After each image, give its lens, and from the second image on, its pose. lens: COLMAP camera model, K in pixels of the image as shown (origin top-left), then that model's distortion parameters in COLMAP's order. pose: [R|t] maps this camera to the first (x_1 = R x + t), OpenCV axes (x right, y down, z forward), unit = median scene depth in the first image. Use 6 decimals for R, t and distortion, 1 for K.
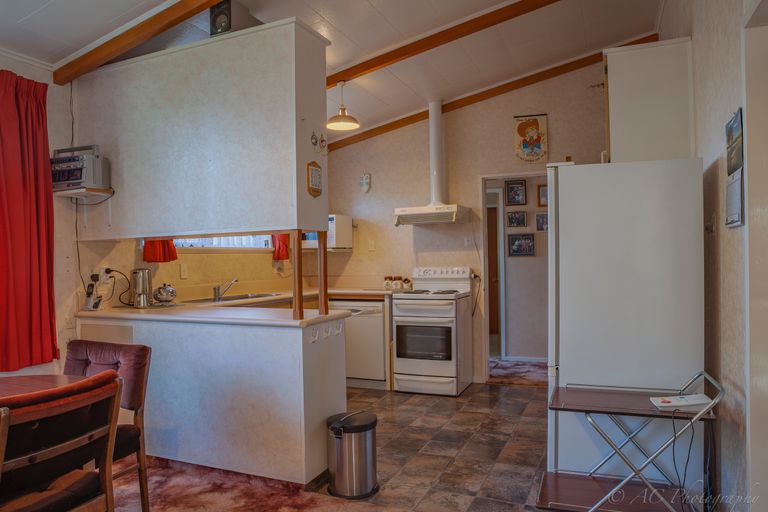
lens RADIAL K [[546.0, 0, 384.0], [0, 546.0, 256.0], [0, 0, 1]] dist [-0.044930, 0.003962]
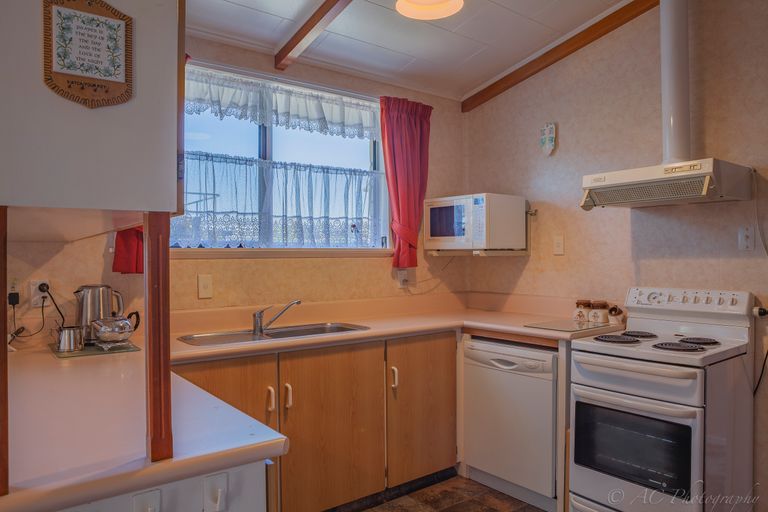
lens RADIAL K [[546.0, 0, 384.0], [0, 546.0, 256.0], [0, 0, 1]] dist [-0.044930, 0.003962]
pose [[0.880692, 0.011490, -0.473550, 0.097553], [-0.007979, 0.999924, 0.009423, -0.012905], [0.473623, -0.004520, 0.880716, 0.439463]]
